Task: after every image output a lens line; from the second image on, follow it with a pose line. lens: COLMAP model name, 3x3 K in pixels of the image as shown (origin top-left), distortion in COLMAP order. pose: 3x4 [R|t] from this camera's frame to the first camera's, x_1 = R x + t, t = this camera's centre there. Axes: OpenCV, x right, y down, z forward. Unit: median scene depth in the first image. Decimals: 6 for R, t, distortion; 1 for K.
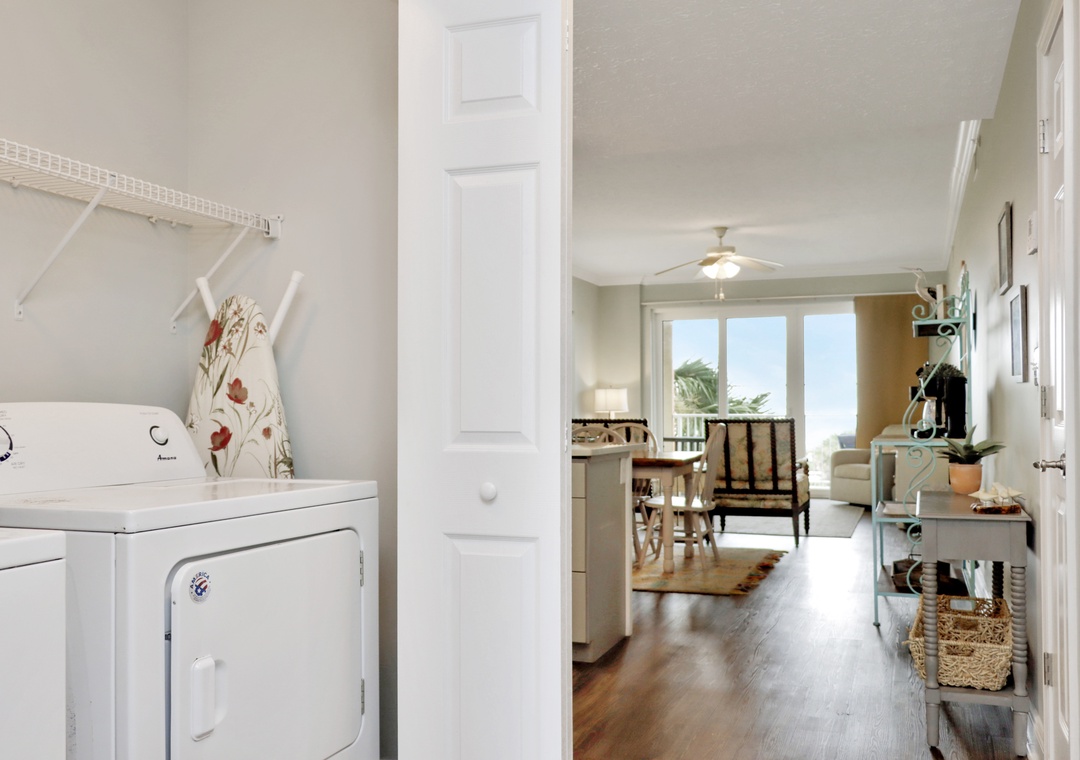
lens RADIAL K [[870.4, 0, 538.4], [0, 870.4, 406.7], [0, 0, 1]] dist [0.006973, 0.001445]
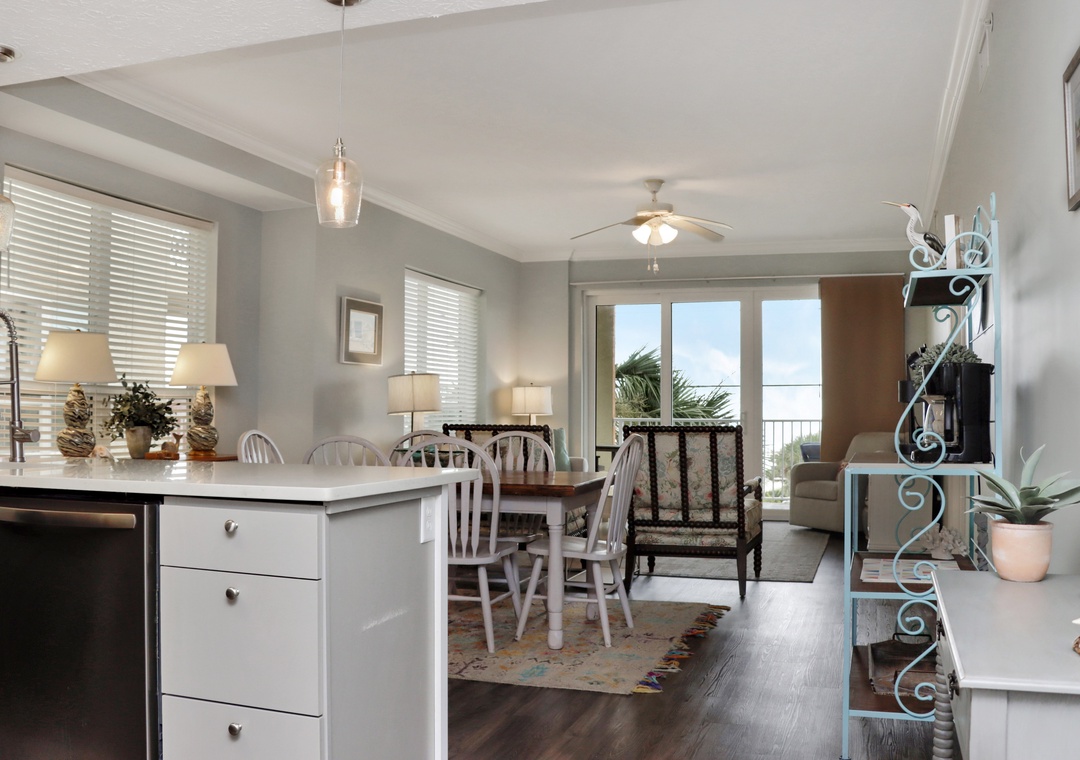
lens RADIAL K [[976.1, 0, 539.9], [0, 976.1, 419.2], [0, 0, 1]] dist [-0.135469, 0.011295]
pose [[0.997808, 0.005778, 0.065916, 0.065684], [-0.006481, 0.999924, 0.010465, 0.000191], [-0.065850, -0.010869, 0.997770, 0.180802]]
